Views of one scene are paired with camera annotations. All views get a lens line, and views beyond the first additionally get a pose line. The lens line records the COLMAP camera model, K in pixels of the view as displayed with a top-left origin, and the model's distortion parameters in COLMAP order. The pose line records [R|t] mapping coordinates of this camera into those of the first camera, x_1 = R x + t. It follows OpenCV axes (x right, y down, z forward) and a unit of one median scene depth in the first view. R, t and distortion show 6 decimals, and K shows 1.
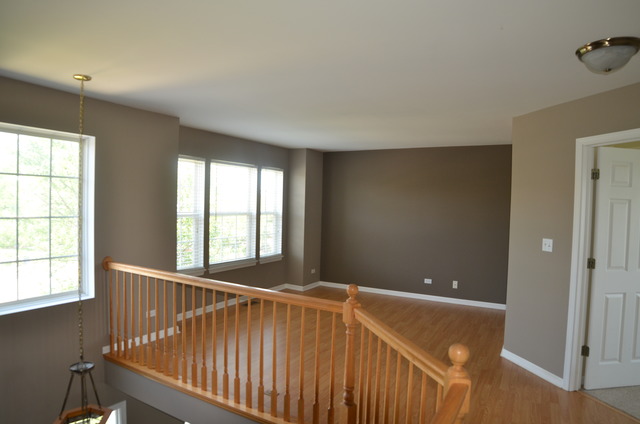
lens RADIAL K [[396.0, 0, 320.0], [0, 396.0, 212.0], [0, 0, 1]] dist [-0.119085, 0.047154]
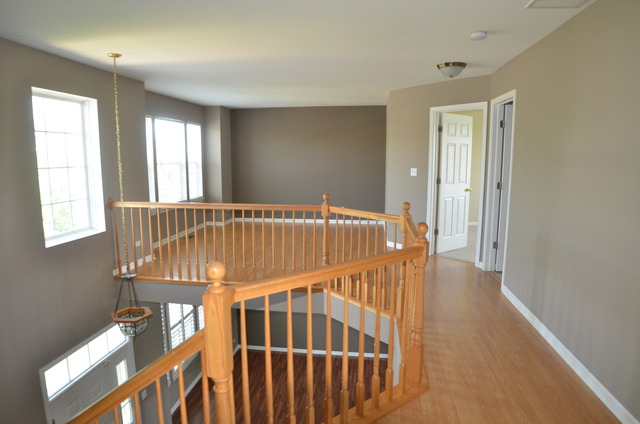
lens RADIAL K [[396.0, 0, 320.0], [0, 396.0, 212.0], [0, 0, 1]] dist [-0.119085, 0.047154]
pose [[0.926907, -0.078353, 0.367020, -0.395286], [0.033177, 0.991242, 0.127826, 0.026278], [-0.373821, -0.106306, 0.921389, -0.409707]]
